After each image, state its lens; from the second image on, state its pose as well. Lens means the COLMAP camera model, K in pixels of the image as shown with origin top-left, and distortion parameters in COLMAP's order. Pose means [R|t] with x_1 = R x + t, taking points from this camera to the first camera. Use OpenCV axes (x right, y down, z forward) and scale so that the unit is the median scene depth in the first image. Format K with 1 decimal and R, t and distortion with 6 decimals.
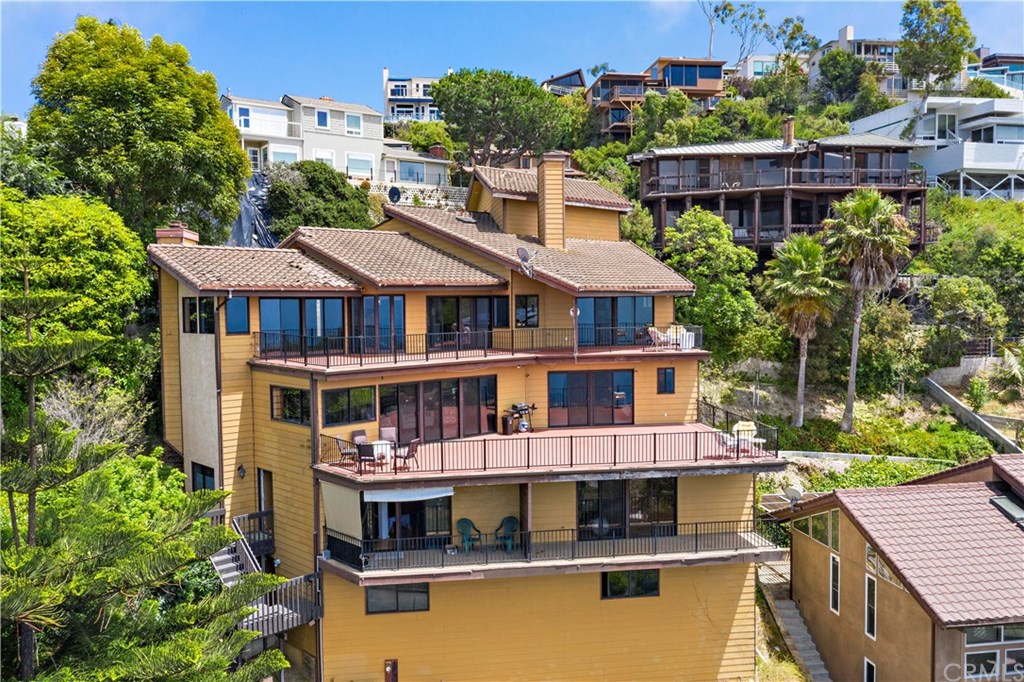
lens RADIAL K [[851.9, 0, 510.0], [0, 851.9, 339.9], [0, 0, 1]] dist [0.000006, 0.007447]
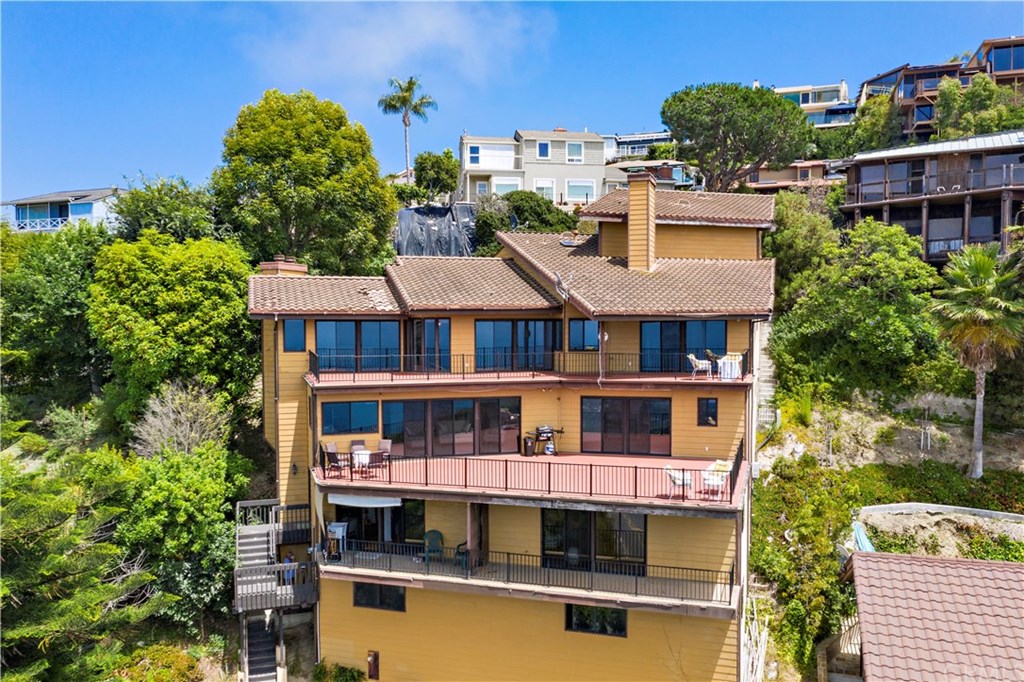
lens RADIAL K [[840.4, 0, 514.2], [0, 840.4, 354.5], [0, 0, 1]] dist [0.003181, 0.000079]
pose [[0.893352, 0.024859, -0.448669, 0.414803], [-0.026487, 0.999646, 0.002648, -0.011689], [0.448576, 0.009518, 0.893694, 0.091648]]
